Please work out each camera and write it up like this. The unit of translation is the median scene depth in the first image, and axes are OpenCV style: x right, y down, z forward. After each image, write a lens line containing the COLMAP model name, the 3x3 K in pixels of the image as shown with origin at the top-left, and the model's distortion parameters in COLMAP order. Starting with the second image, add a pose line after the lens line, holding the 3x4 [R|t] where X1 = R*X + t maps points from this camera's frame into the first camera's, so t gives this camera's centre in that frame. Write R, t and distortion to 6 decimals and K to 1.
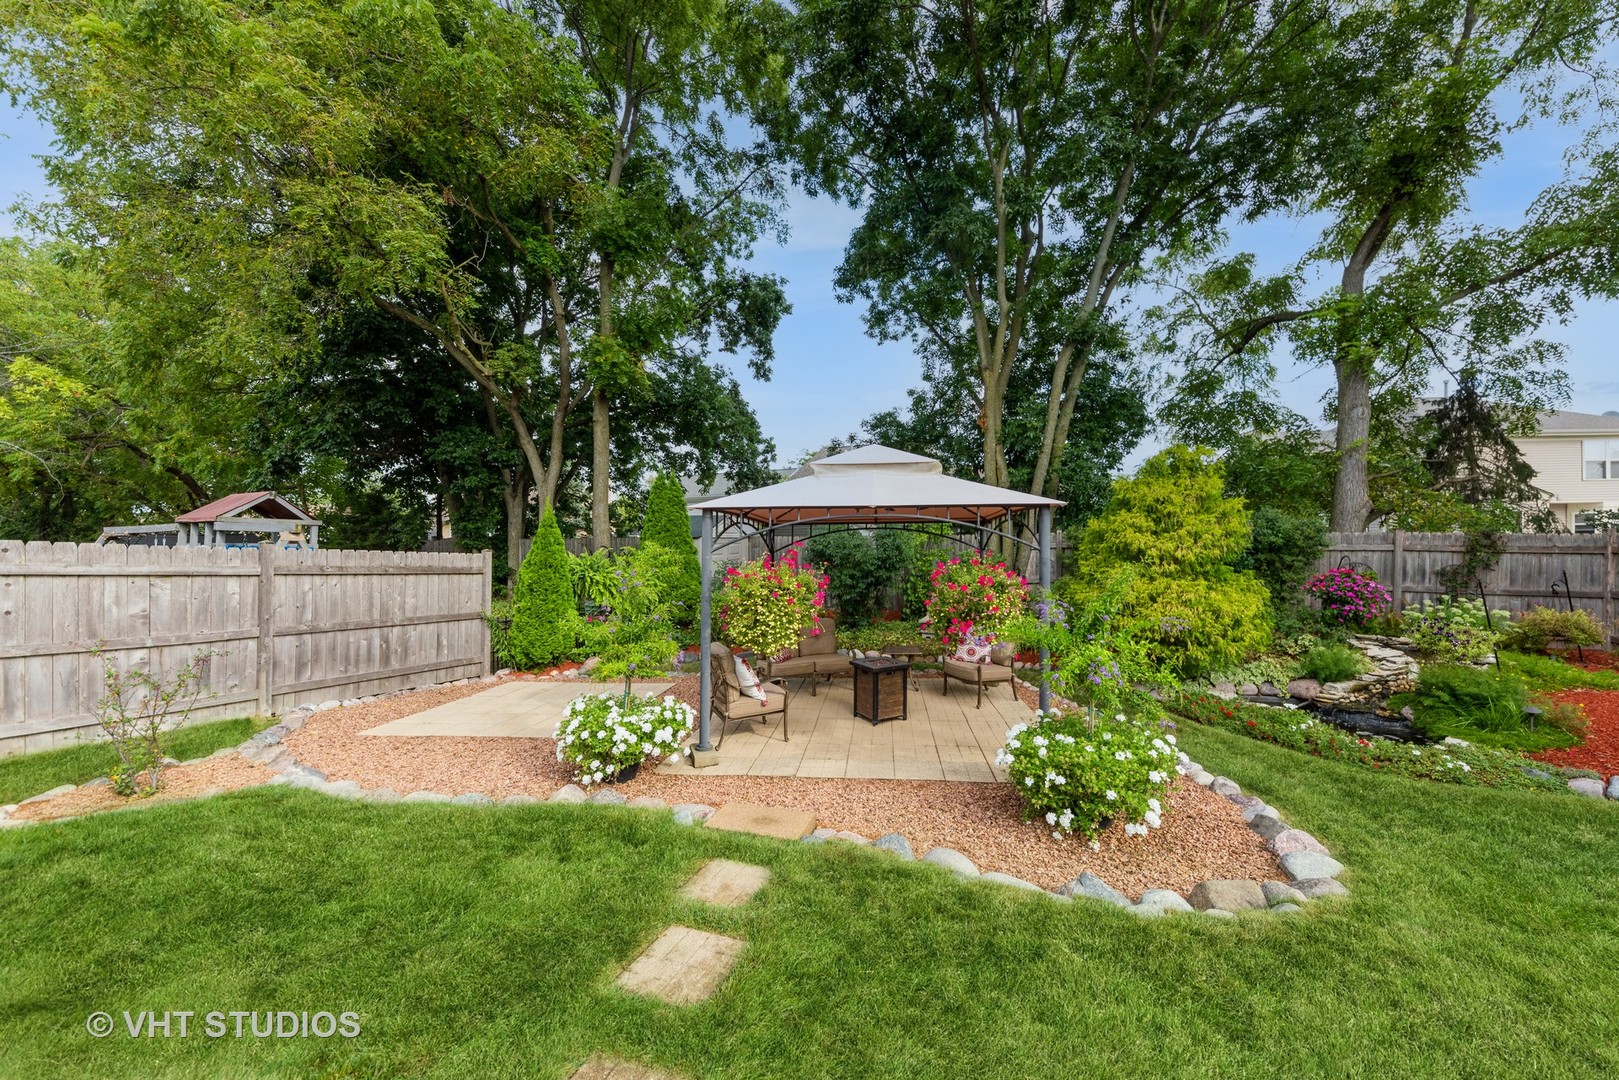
lens RADIAL K [[560.5, 0, 842.8], [0, 560.5, 538.2], [0, 0, 1]] dist [0.008096, -0.001627]
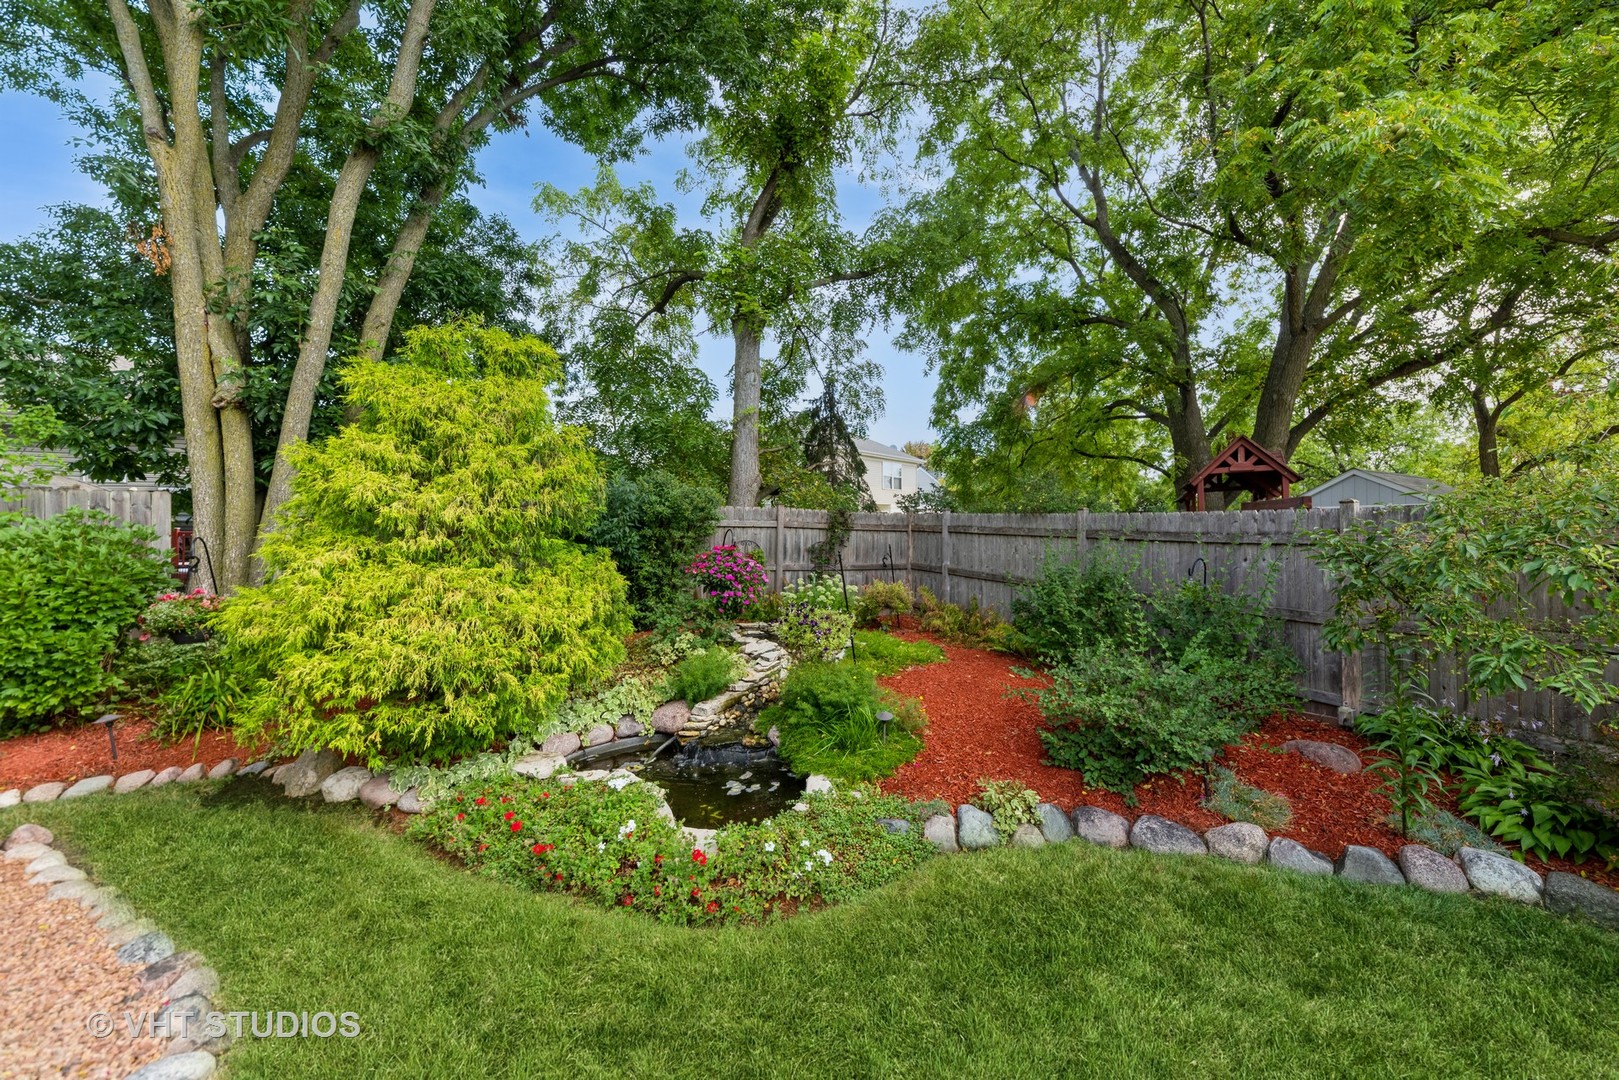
lens RADIAL K [[560.5, 0, 842.8], [0, 560.5, 538.2], [0, 0, 1]] dist [0.008096, -0.001627]
pose [[0.650314, 0.000941, 0.759665, 0.410835], [-0.009003, 0.999939, 0.006469, 0.039544], [-0.759612, -0.011046, 0.650283, 0.375472]]
